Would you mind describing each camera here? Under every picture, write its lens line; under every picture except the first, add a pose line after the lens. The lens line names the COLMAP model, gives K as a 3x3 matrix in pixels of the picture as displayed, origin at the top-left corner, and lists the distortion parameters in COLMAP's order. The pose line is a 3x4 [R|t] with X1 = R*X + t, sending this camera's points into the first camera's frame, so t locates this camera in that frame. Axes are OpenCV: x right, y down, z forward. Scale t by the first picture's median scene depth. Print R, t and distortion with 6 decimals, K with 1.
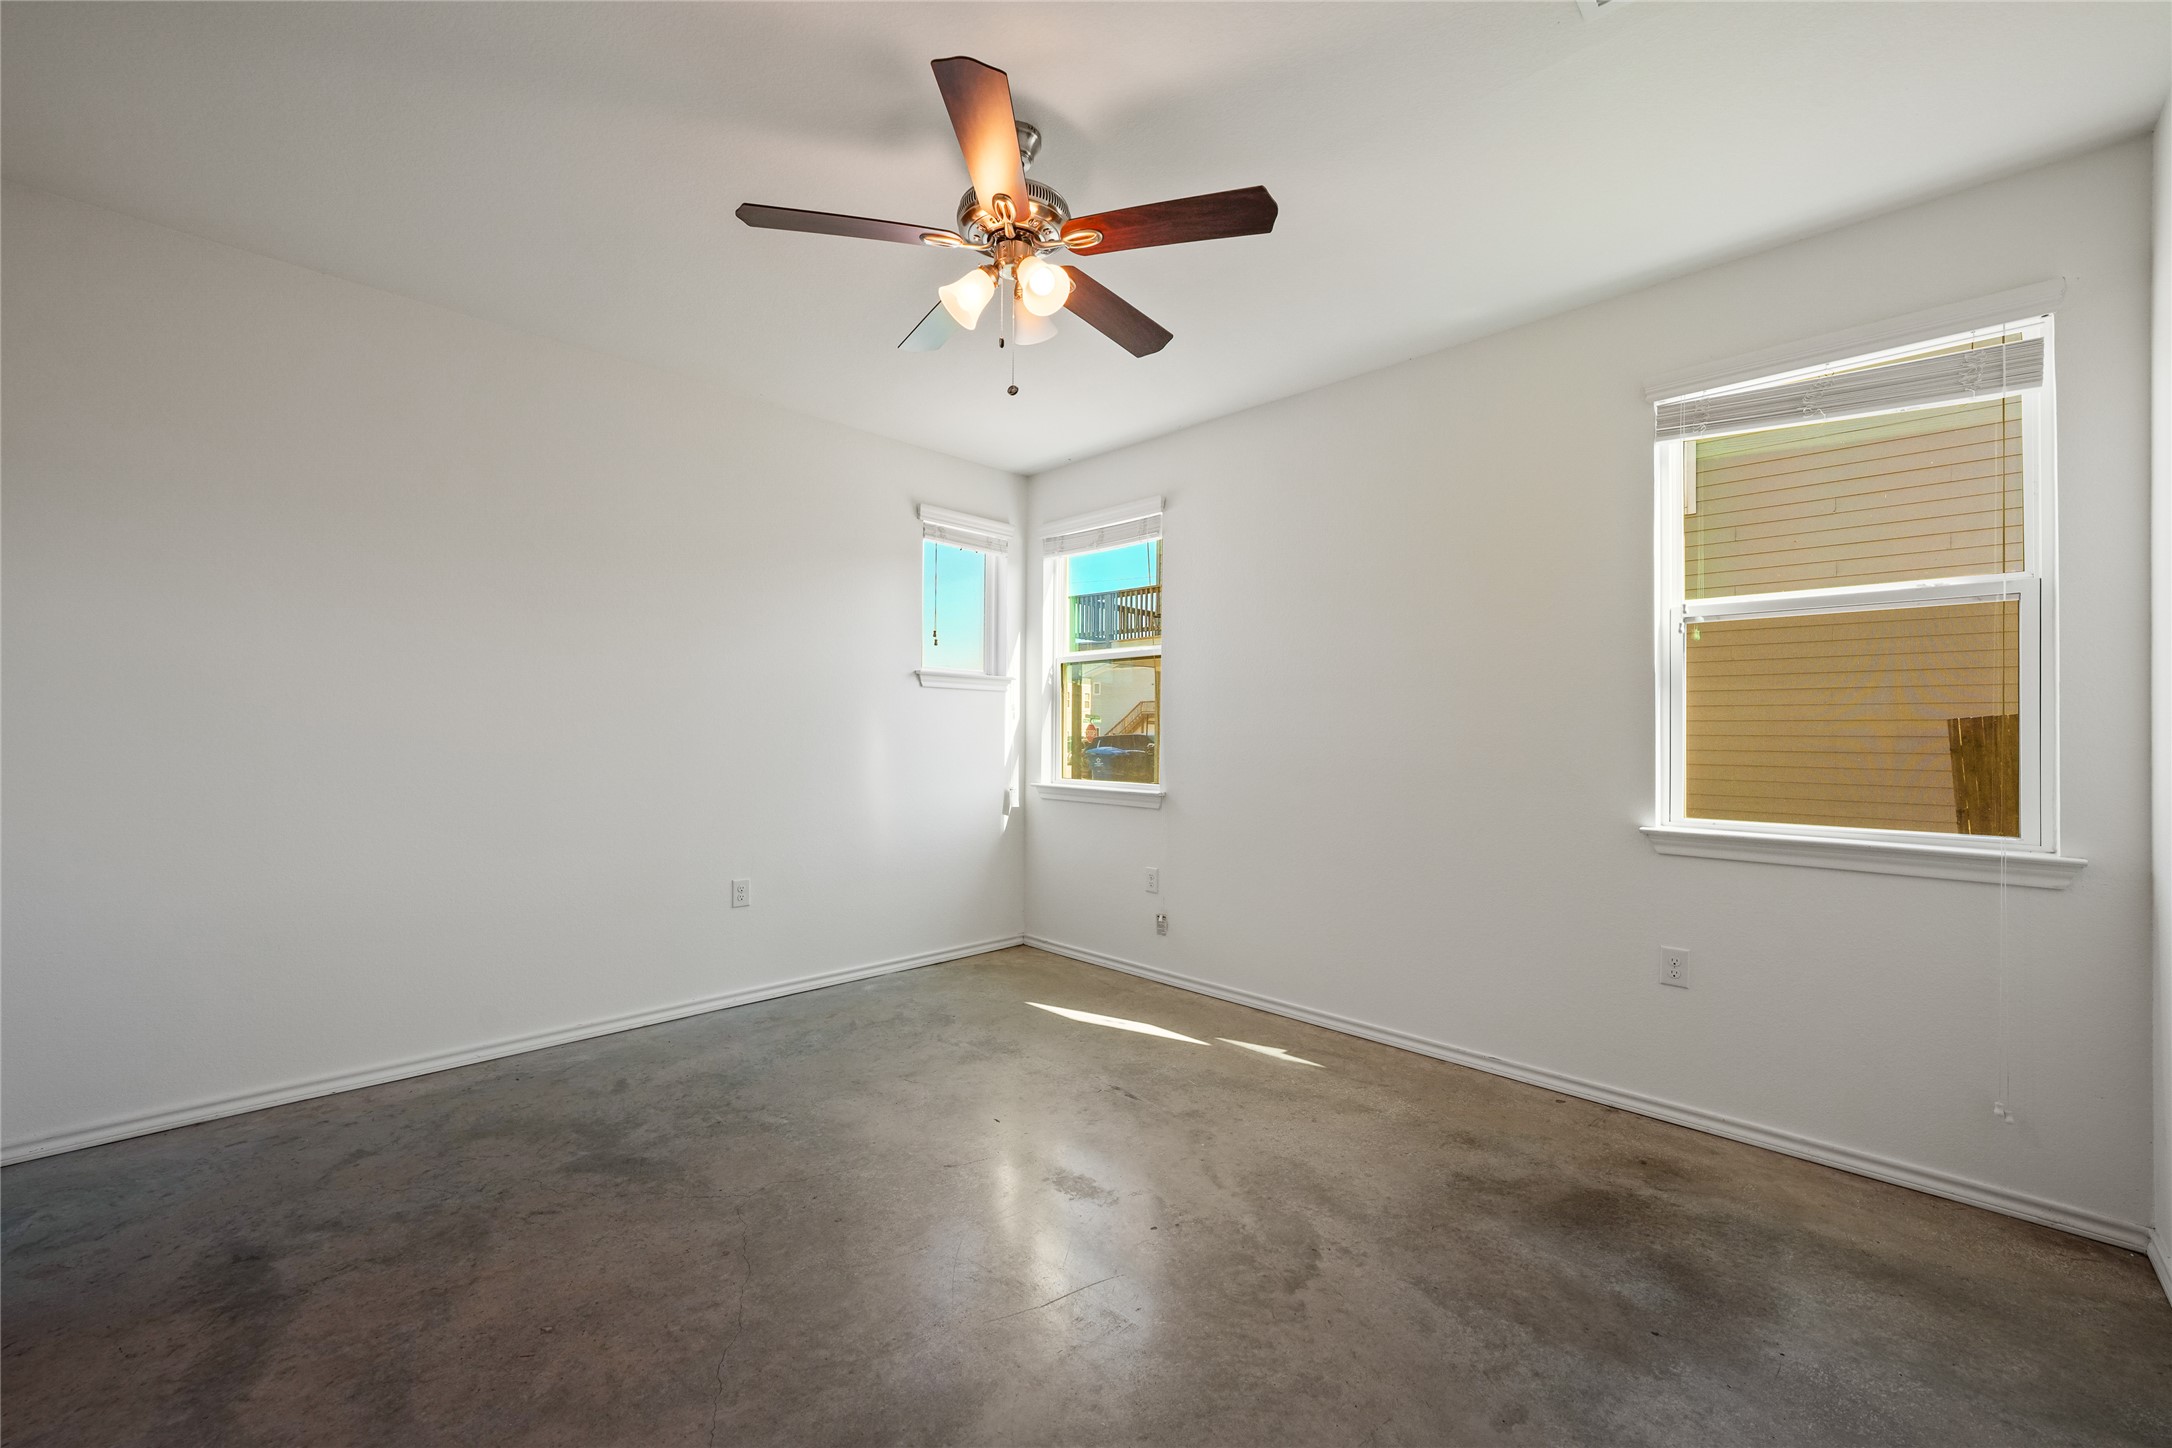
lens RADIAL K [[862.2, 0, 1074.8], [0, 862.2, 741.3], [0, 0, 1]] dist [-0.011943, 0.000408]
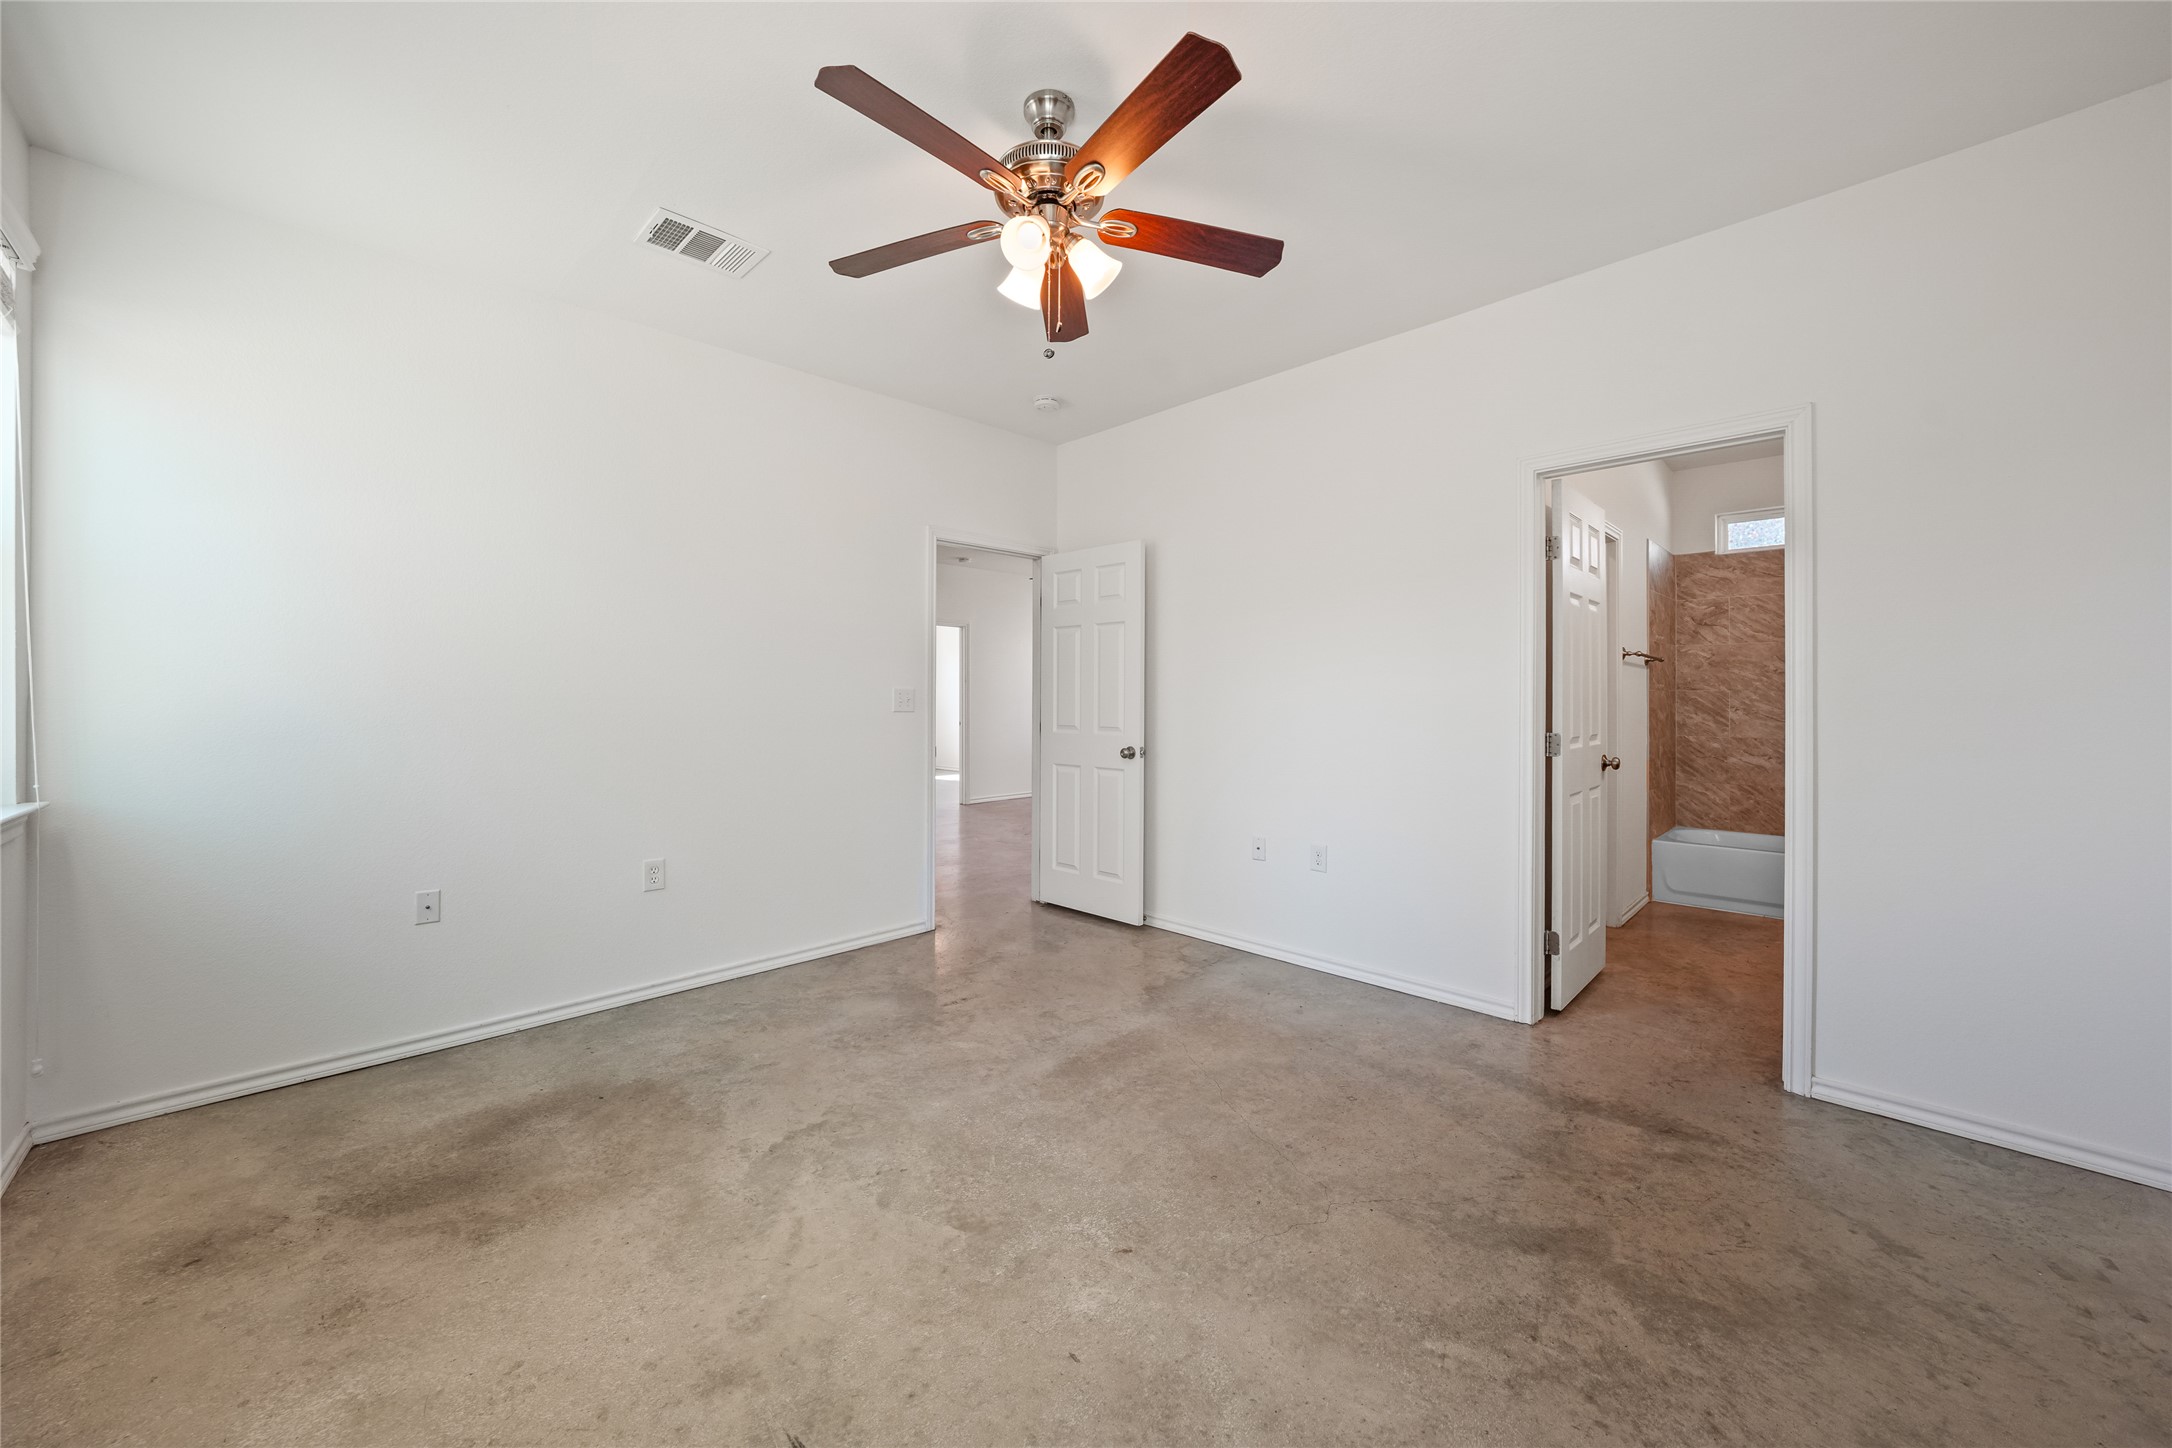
lens RADIAL K [[770.4, 0, 1108.7], [0, 770.4, 677.9], [0, 0, 1]] dist [0.006299, 0.000286]
pose [[-0.999254, -0.010221, -0.037253, -0.114379], [-0.009446, 0.999736, -0.020934, -0.009440], [0.037457, -0.020567, -0.999087, 1.960227]]
